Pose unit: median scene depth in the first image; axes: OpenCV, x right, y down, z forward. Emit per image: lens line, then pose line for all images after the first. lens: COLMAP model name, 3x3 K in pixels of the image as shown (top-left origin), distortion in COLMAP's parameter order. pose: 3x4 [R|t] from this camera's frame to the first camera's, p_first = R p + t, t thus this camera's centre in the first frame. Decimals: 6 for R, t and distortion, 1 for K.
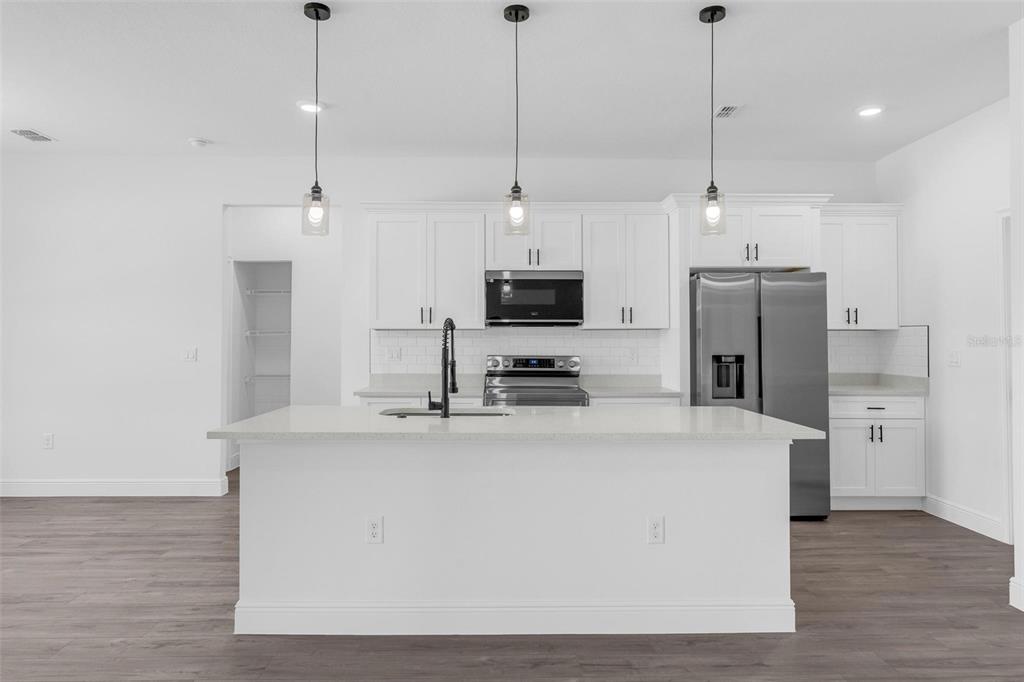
lens RADIAL K [[663.0, 0, 507.7], [0, 663.0, 333.9], [0, 0, 1]] dist [0.007401, 0.001734]
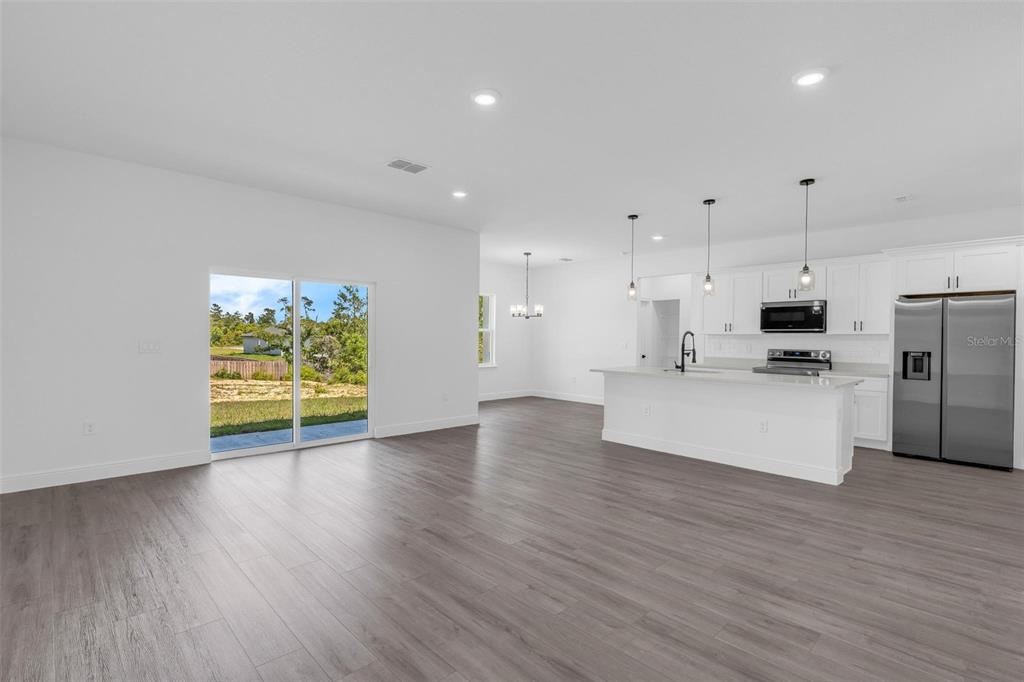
lens RADIAL K [[471.9, 0, 504.0], [0, 471.9, 344.4], [0, 0, 1]] dist [0.000488, 0.000394]
pose [[0.665500, 0.012524, -0.746293, 0.486476], [-0.000634, 0.999868, 0.016214, -0.001061], [0.746397, -0.010317, 0.665421, -0.408690]]
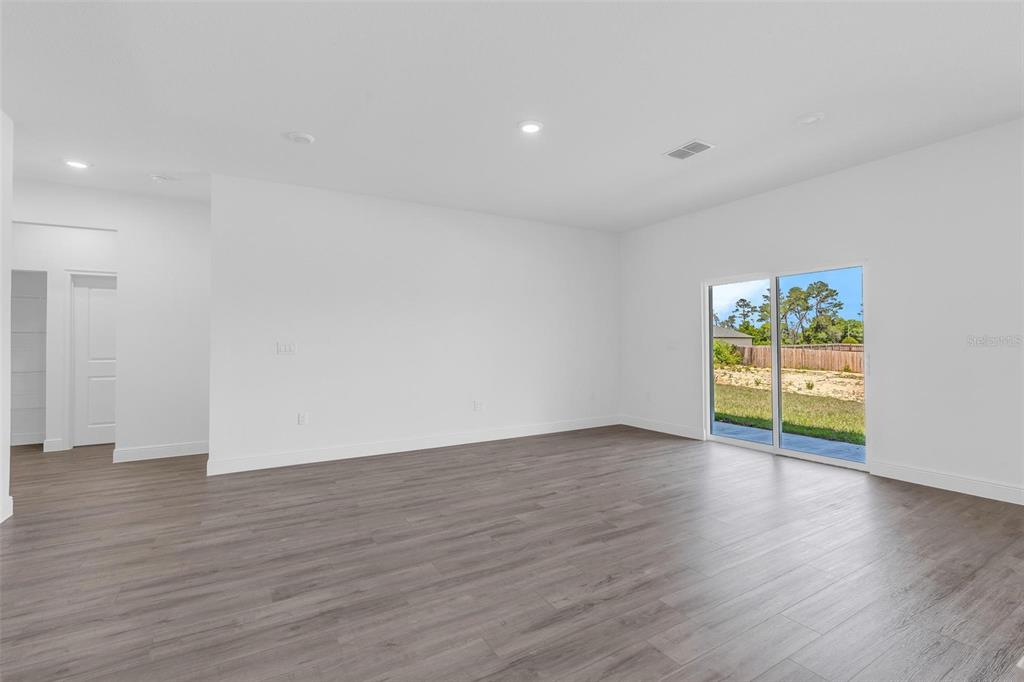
lens RADIAL K [[462.1, 0, 511.7], [0, 462.1, 335.7], [0, 0, 1]] dist [-0.001019, 0.000207]
pose [[-0.871233, -0.006946, -0.490820, 0.384858], [0.011617, 0.999328, -0.034763, 0.022729], [0.490732, -0.035988, -0.870567, 0.578837]]
